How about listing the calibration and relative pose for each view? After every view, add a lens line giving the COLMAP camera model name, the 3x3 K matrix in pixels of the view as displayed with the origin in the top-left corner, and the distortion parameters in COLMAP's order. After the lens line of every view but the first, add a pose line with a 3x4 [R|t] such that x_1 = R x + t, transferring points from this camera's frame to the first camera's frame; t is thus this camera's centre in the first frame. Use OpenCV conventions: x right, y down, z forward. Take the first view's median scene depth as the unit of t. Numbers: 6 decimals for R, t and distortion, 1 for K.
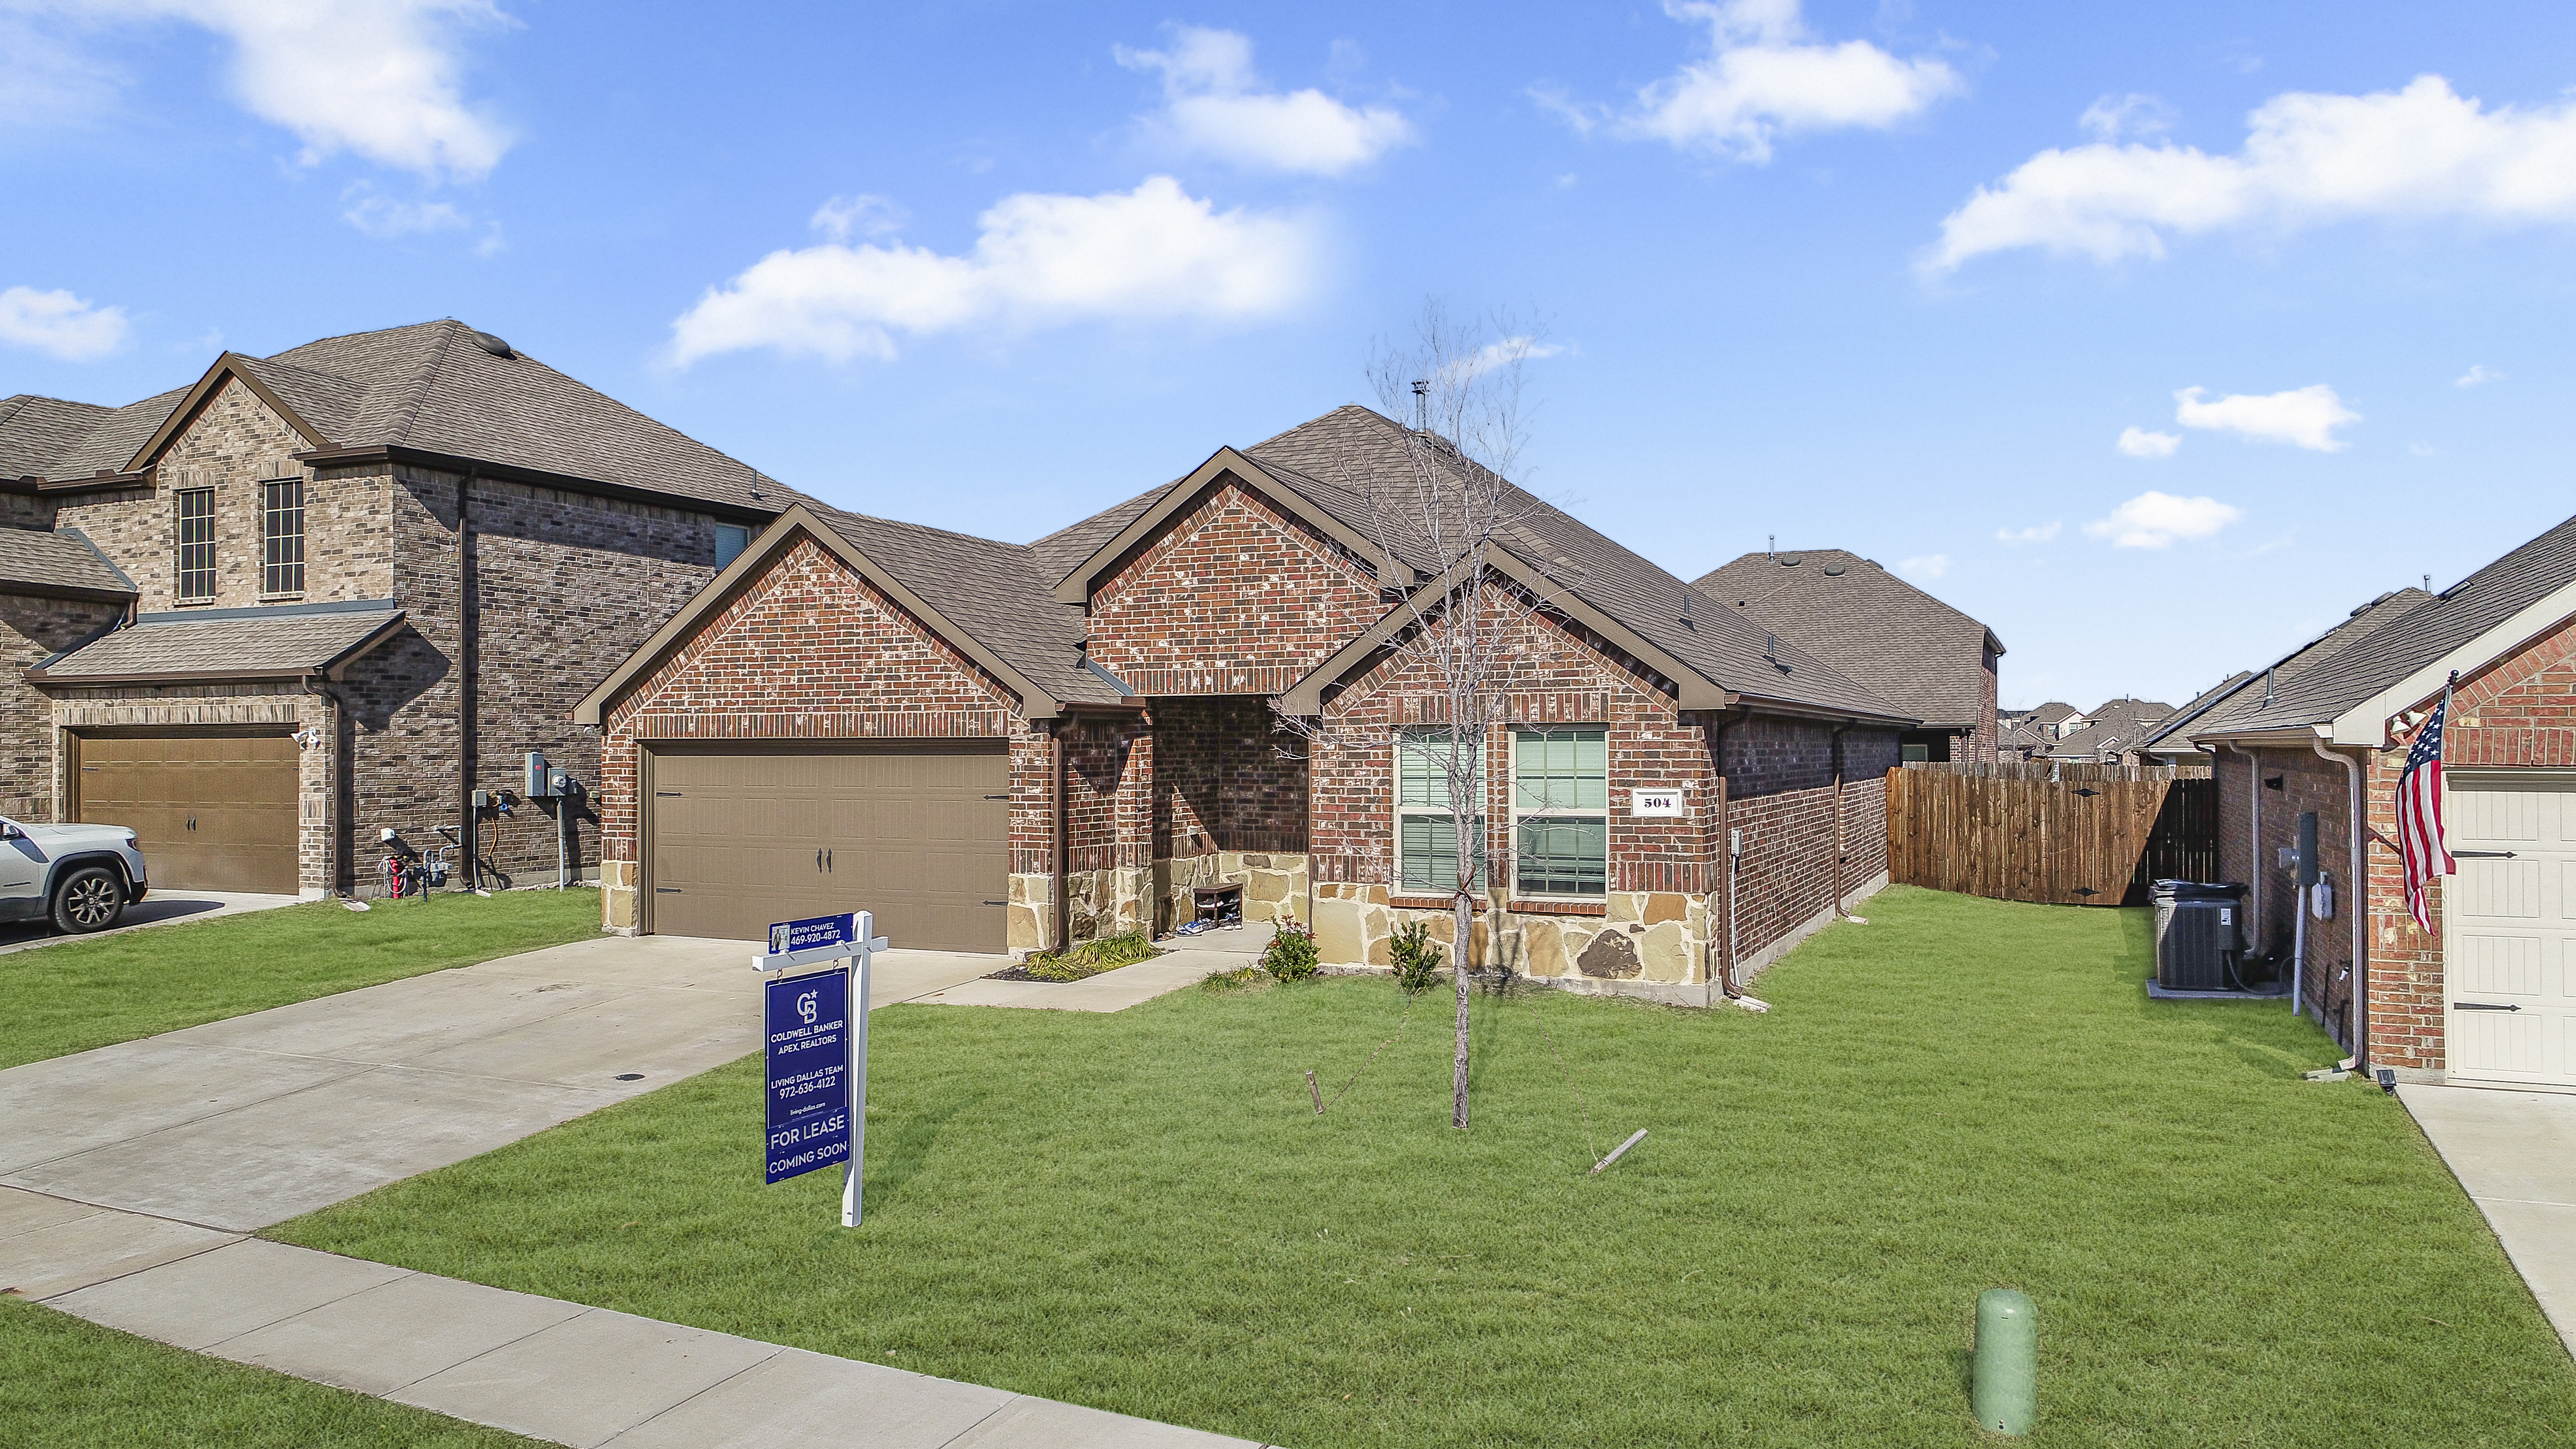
lens RADIAL K [[1719.8, 0, 1288.0], [0, 1719.8, 724.5], [0, 0, 1]] dist [-0.003873, 0.000201]
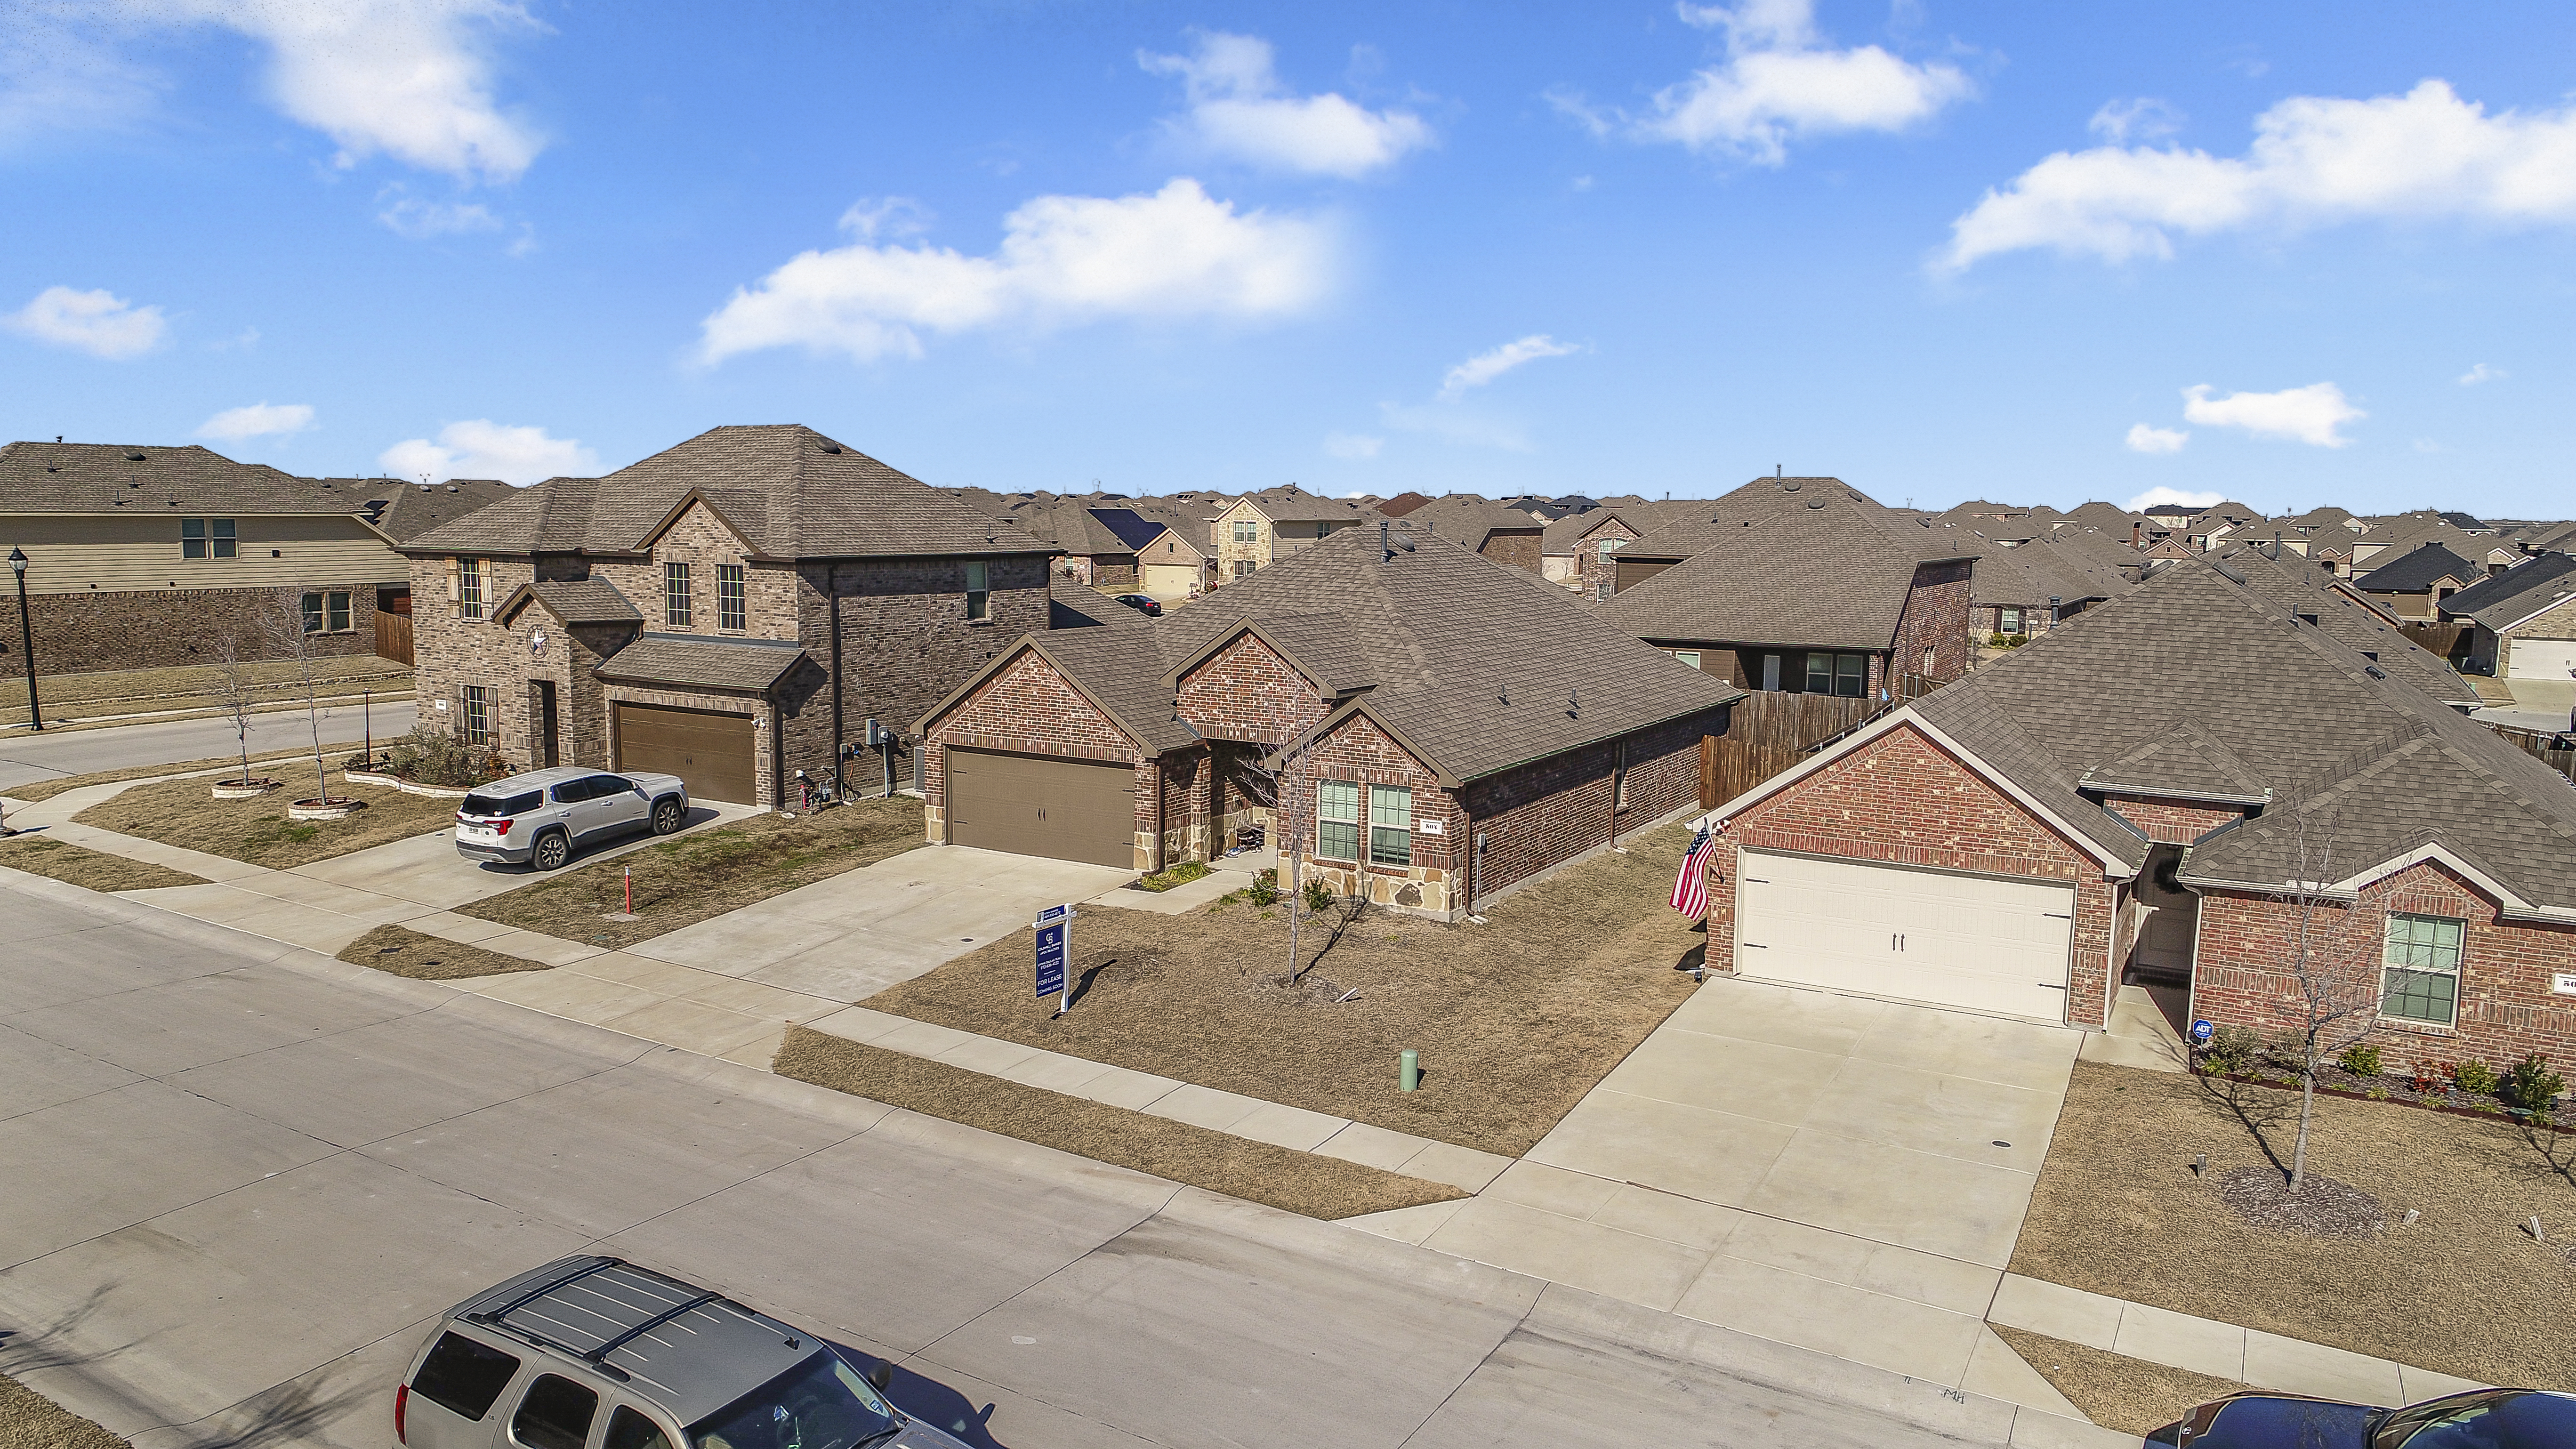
lens RADIAL K [[1719.8, 0, 1288.0], [0, 1719.8, 724.5], [0, 0, 1]] dist [-0.003873, 0.000201]
pose [[0.994710, 0.026995, -0.099117, 0.189365], [-0.013185, 0.990424, 0.137428, -0.284089], [0.101878, -0.135394, 0.985540, -0.841550]]
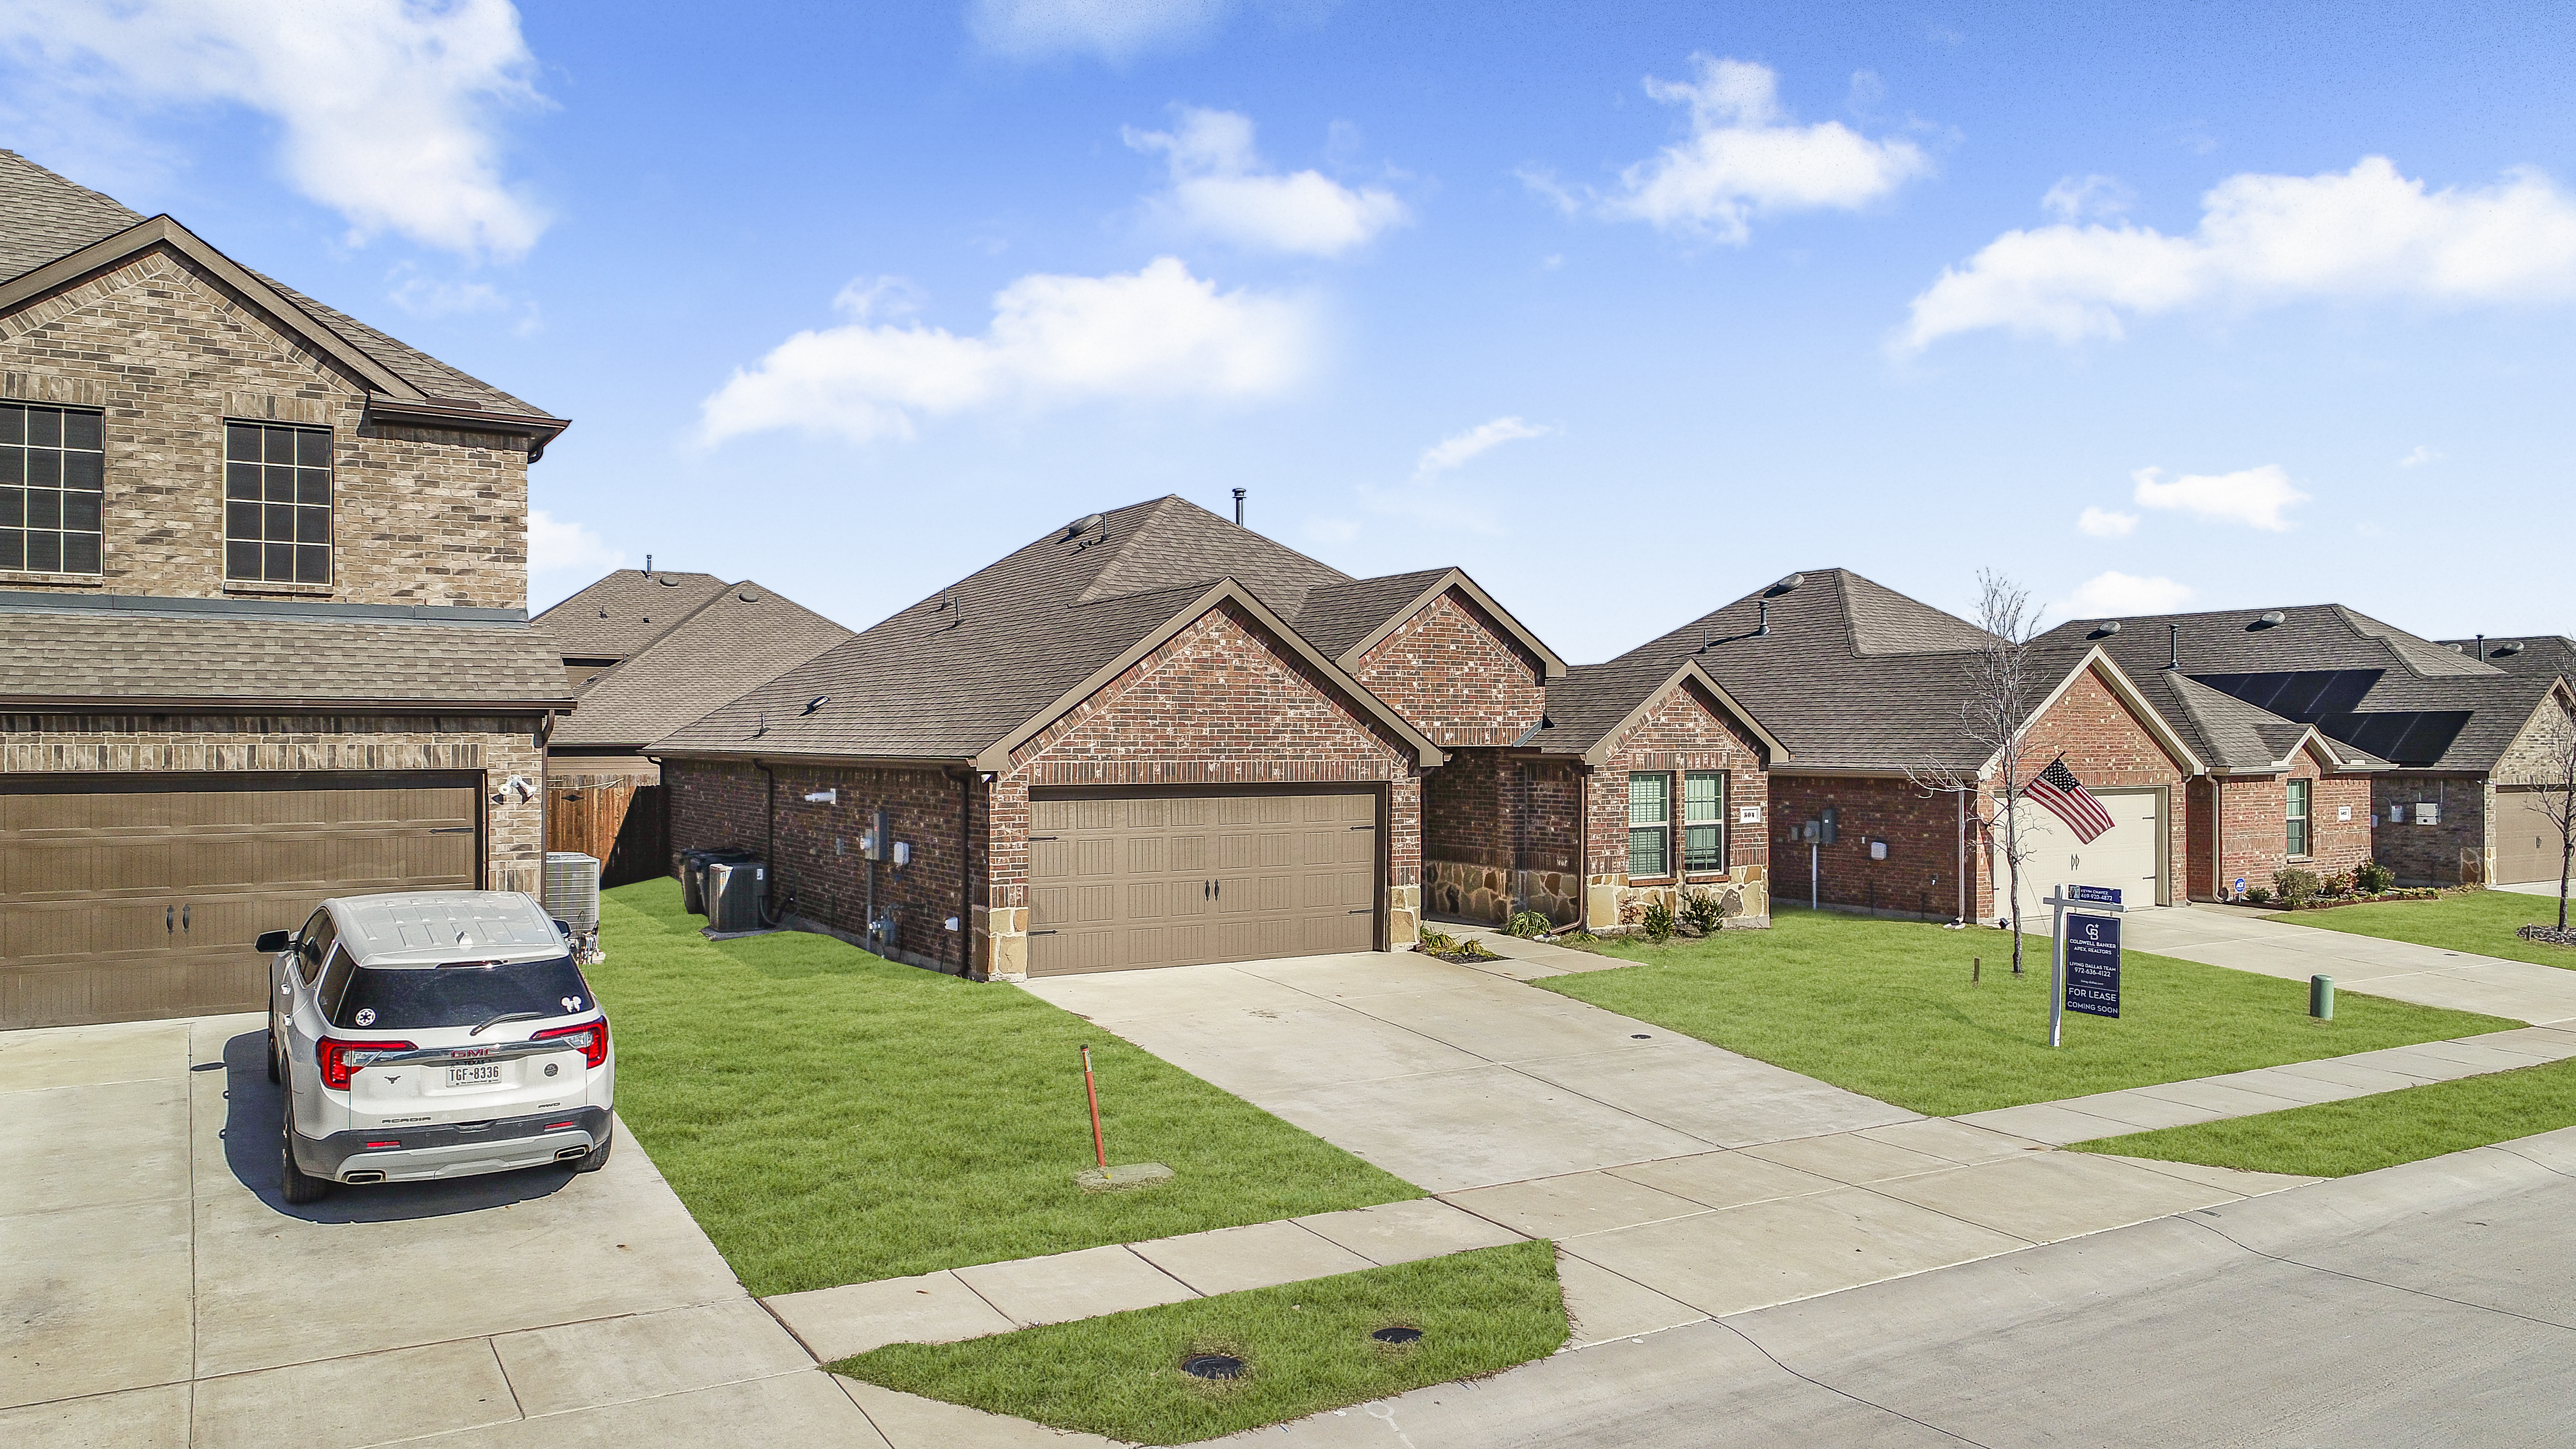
lens RADIAL K [[1719.8, 0, 1288.0], [0, 1719.8, 724.5], [0, 0, 1]] dist [-0.003873, 0.000201]
pose [[0.551592, 0.010646, 0.834046, -1.172212], [-0.013293, 0.999904, -0.003972, -0.026175], [-0.834008, -0.008896, 0.551681, 0.325378]]
